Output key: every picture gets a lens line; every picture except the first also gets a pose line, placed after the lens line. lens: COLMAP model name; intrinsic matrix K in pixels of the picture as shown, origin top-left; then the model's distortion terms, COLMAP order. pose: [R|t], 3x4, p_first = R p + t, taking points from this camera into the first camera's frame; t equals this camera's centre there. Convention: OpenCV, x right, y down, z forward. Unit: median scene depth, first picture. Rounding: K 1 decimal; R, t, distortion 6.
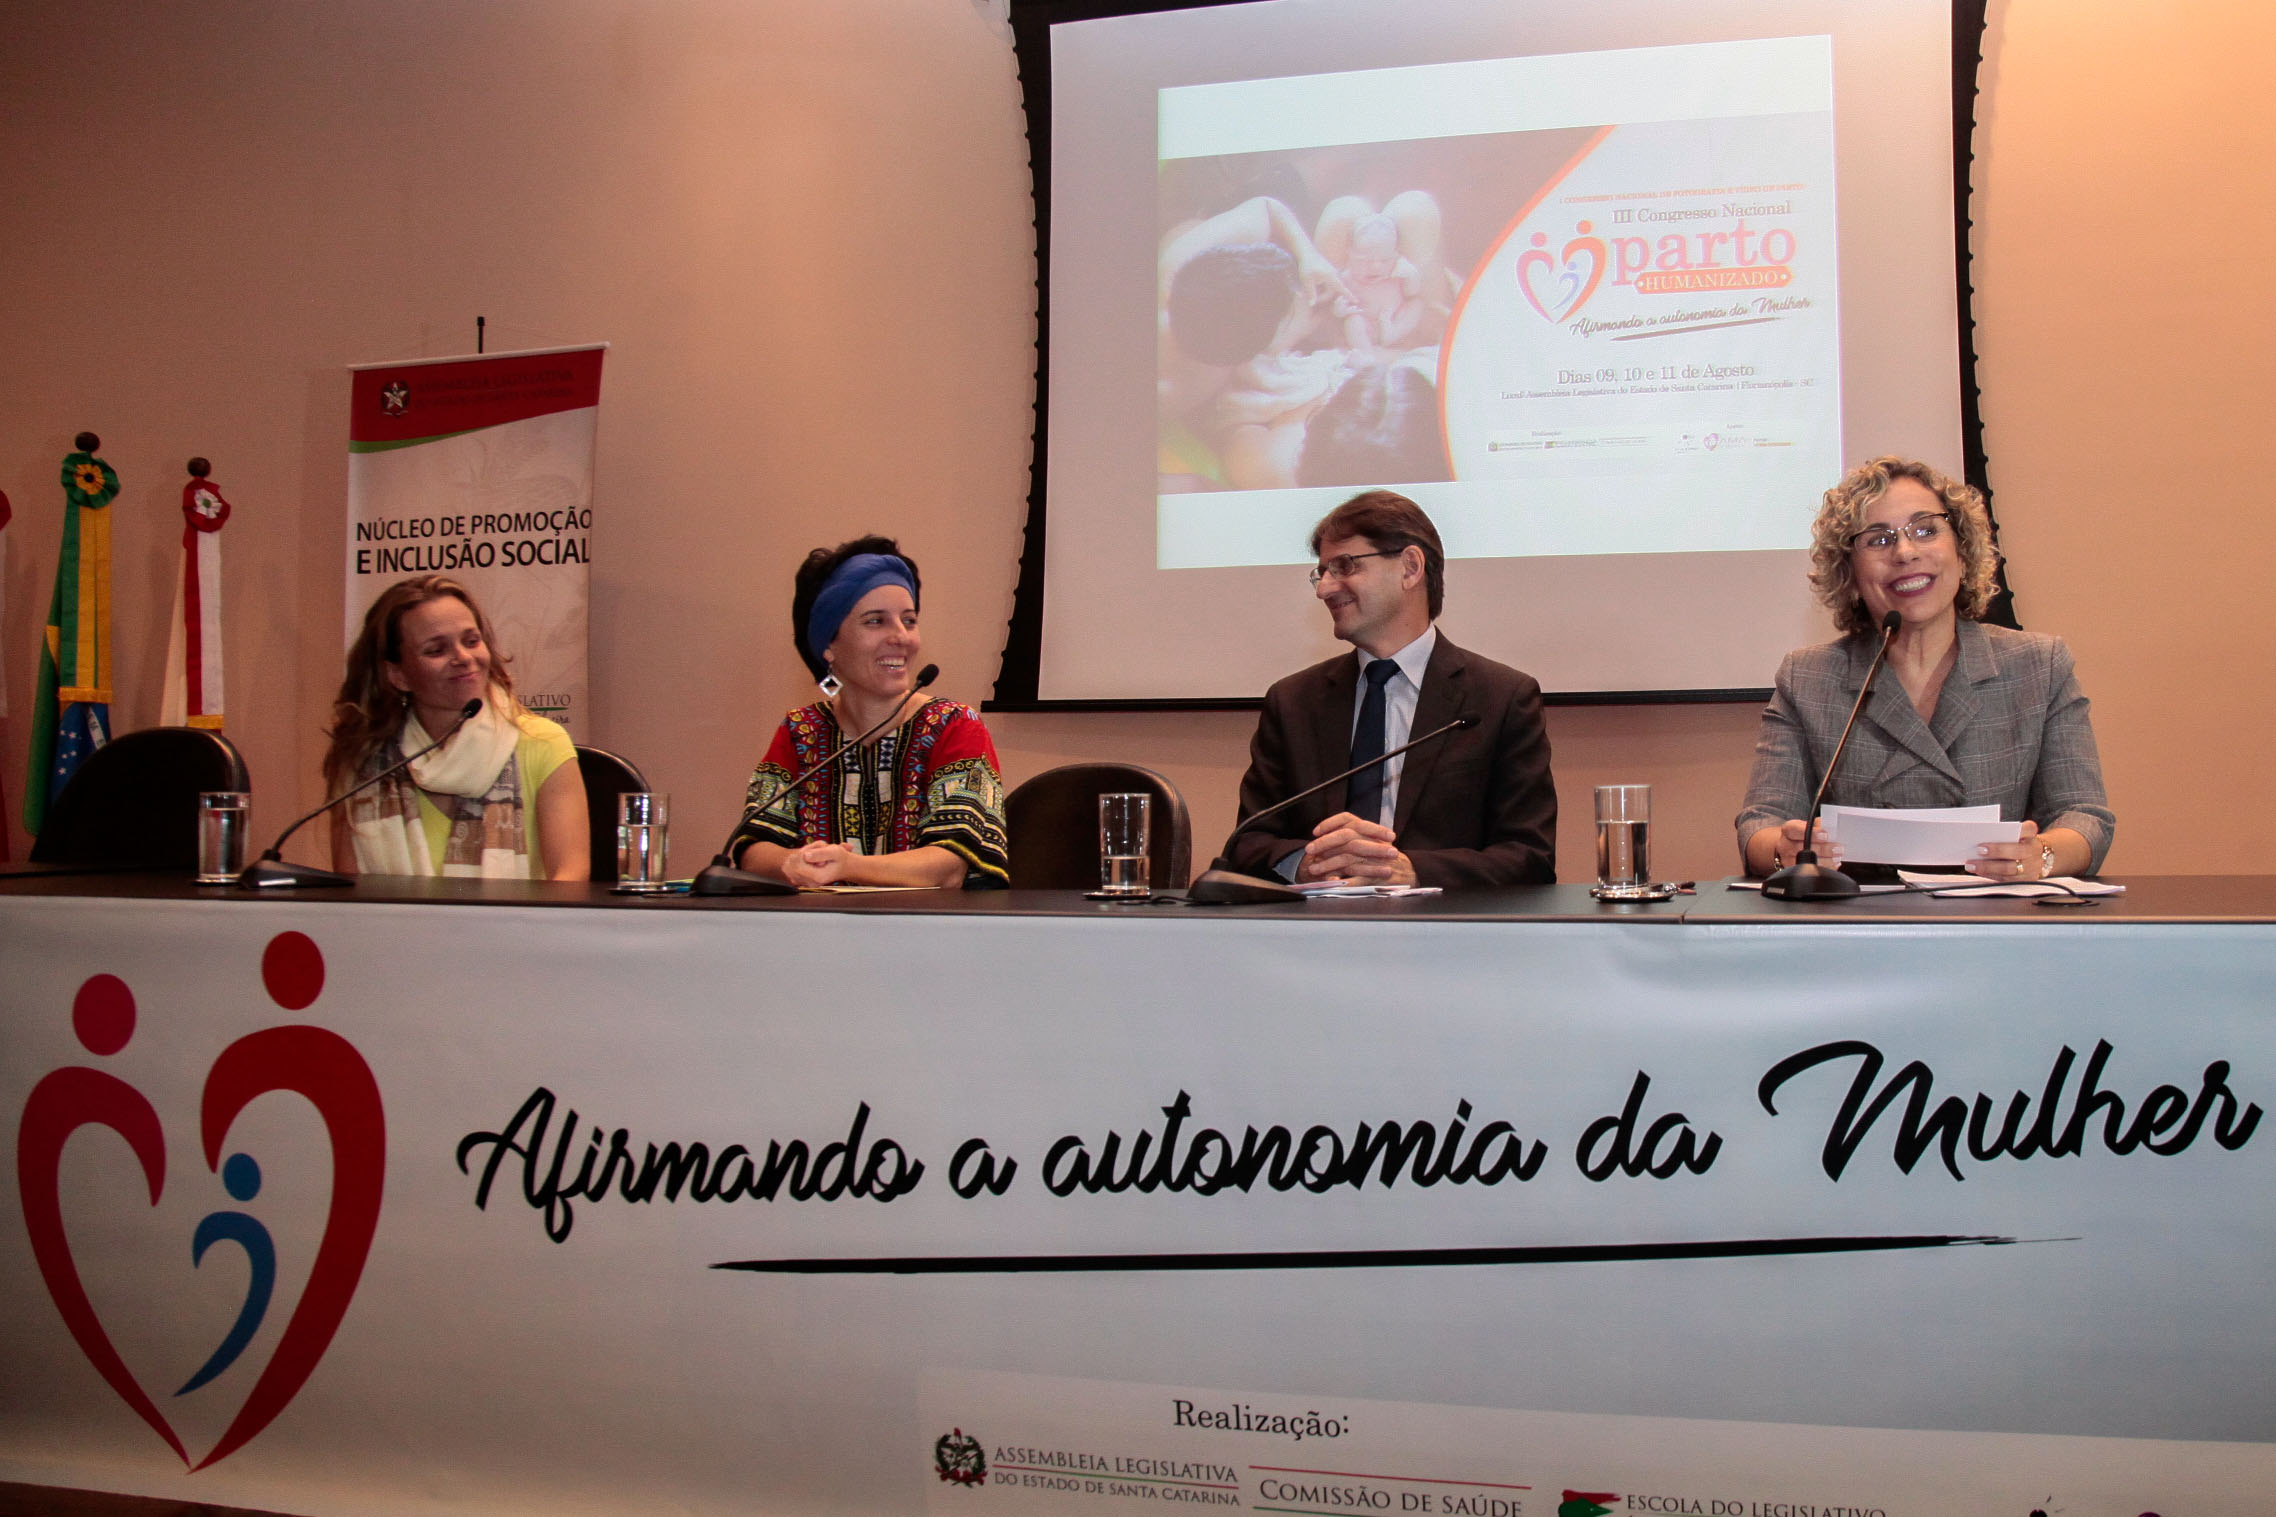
lens RADIAL K [[1915.3, 0, 1444.5], [0, 1915.3, 693.6], [0, 0, 1]] dist [-0.135682, 0.082795]
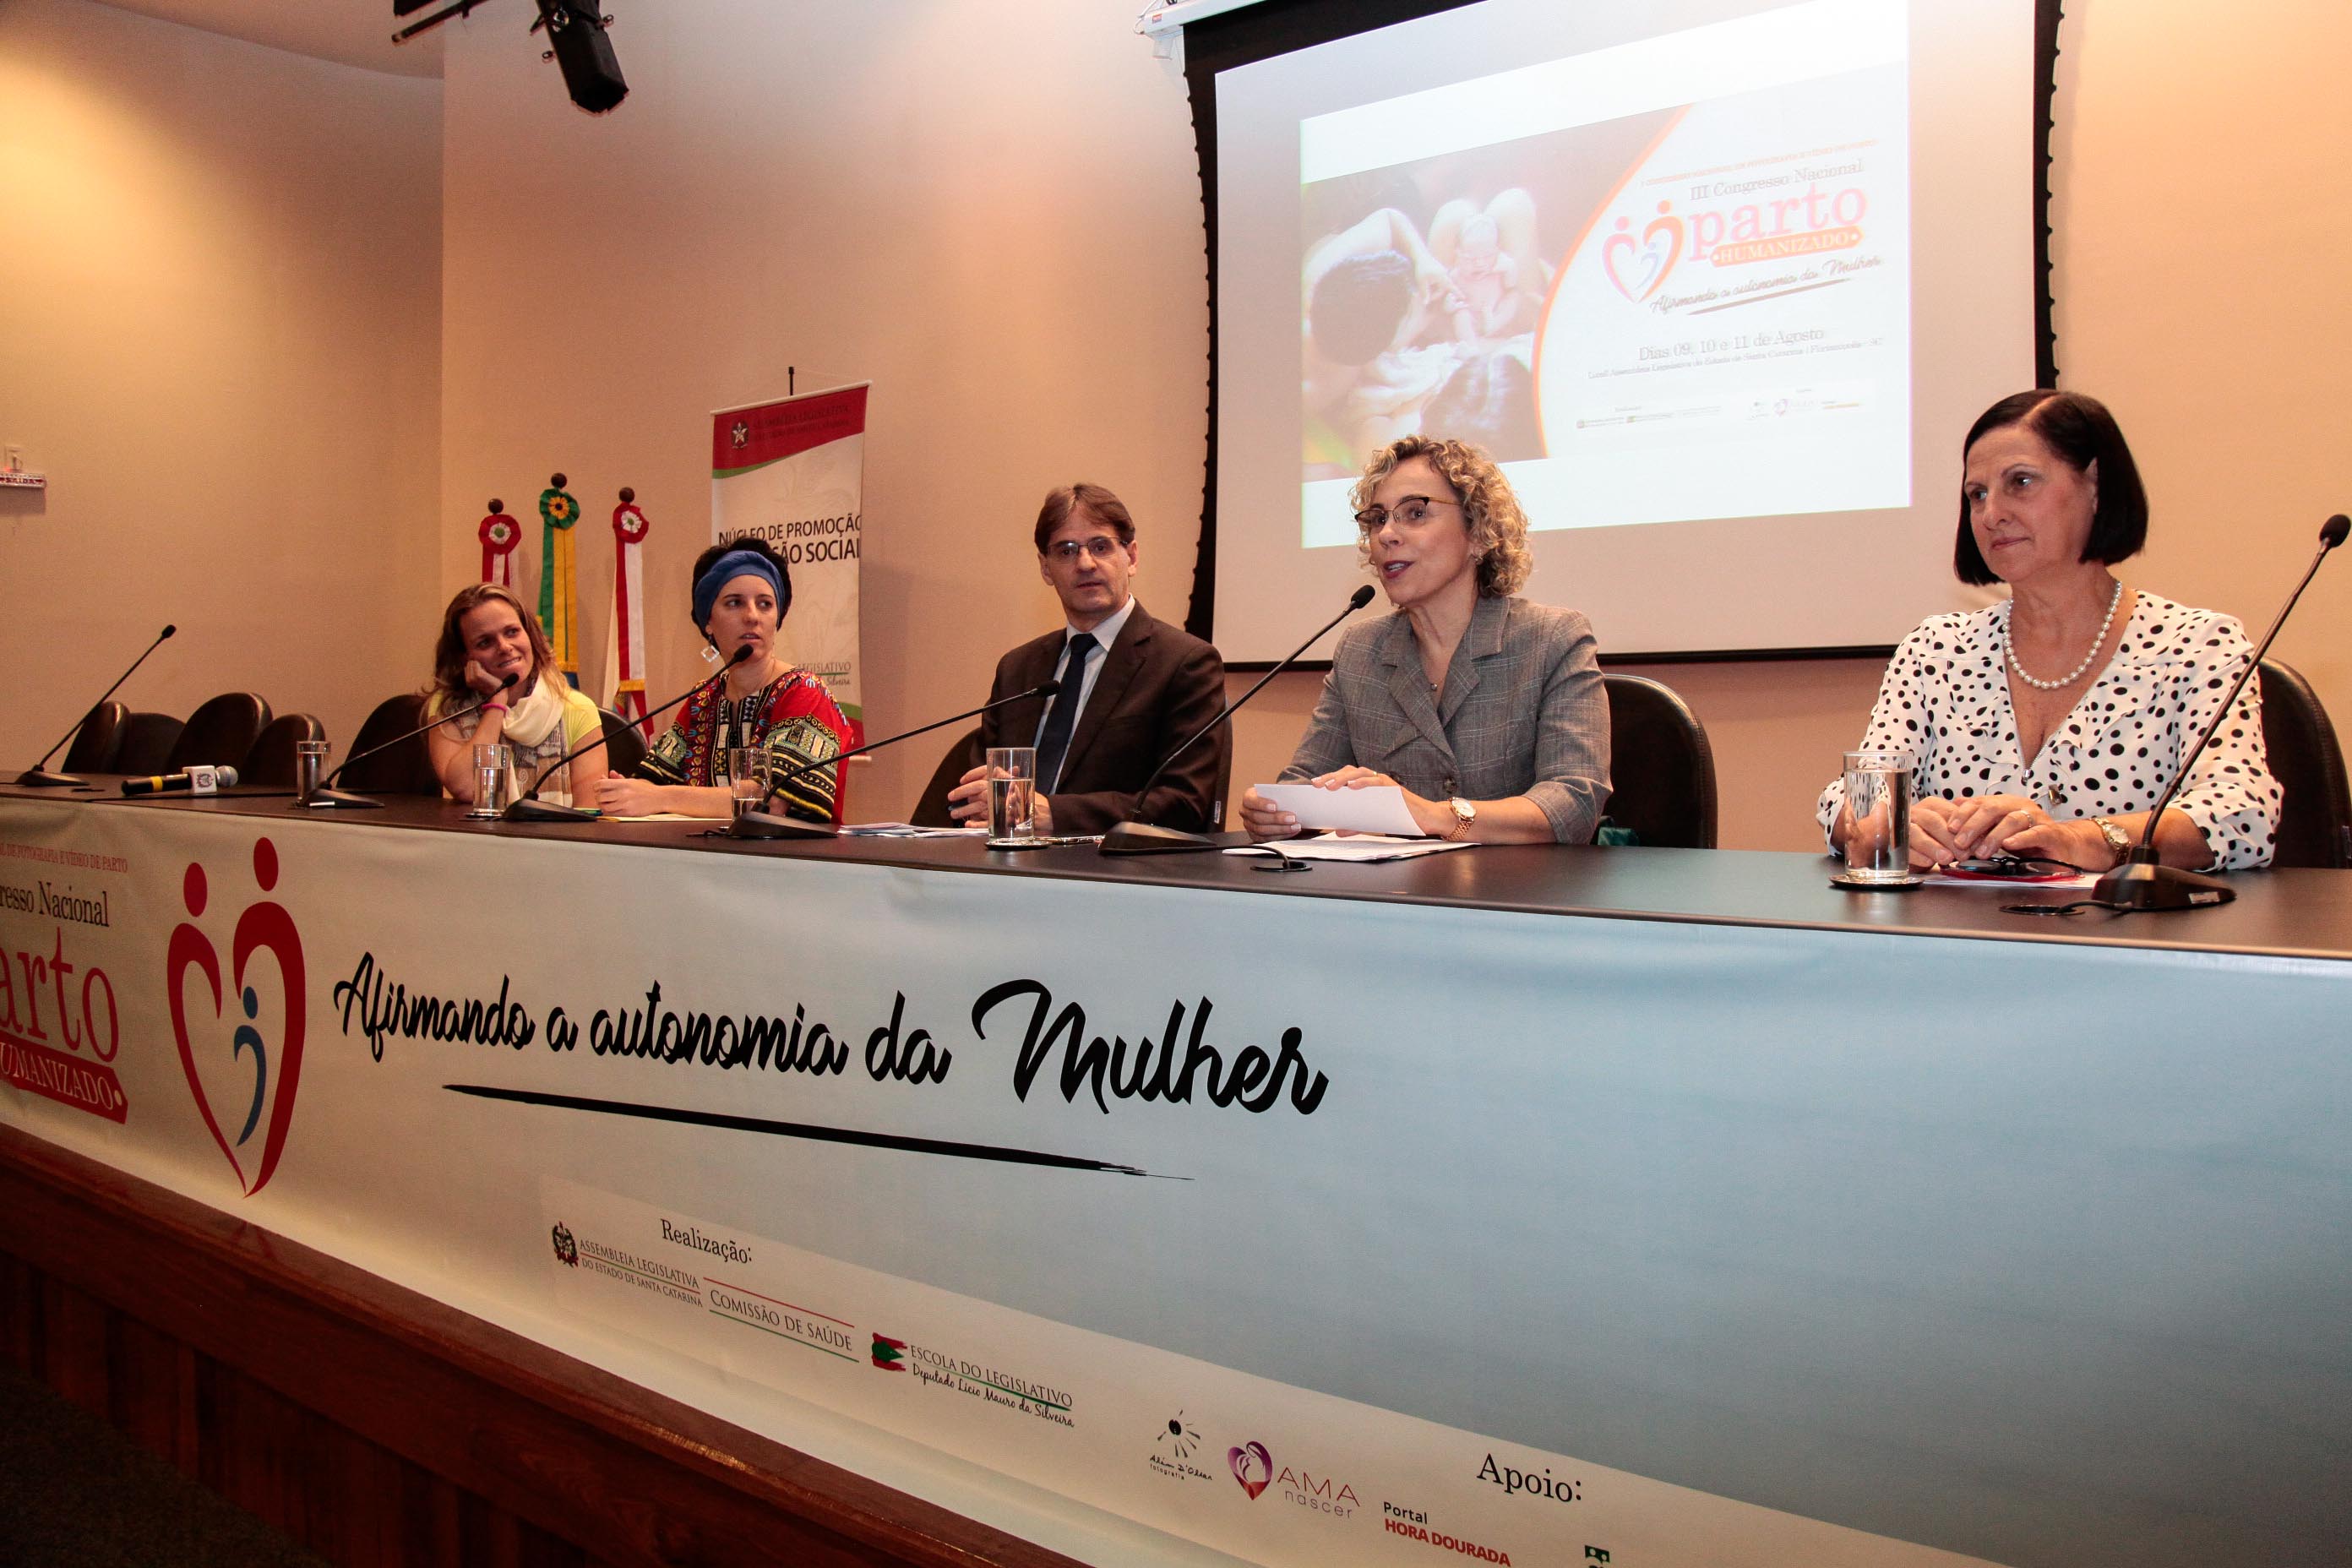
lens RADIAL K [[1698.1, 0, 1209.9], [0, 1698.1, 771.0], [0, 0, 1]] dist [-0.111706, 0.082192]
pose [[0.914017, 0.018864, -0.405237, 0.224276], [0.010360, 0.997507, 0.069799, -0.002943], [0.405544, -0.067996, 0.911543, 0.042129]]
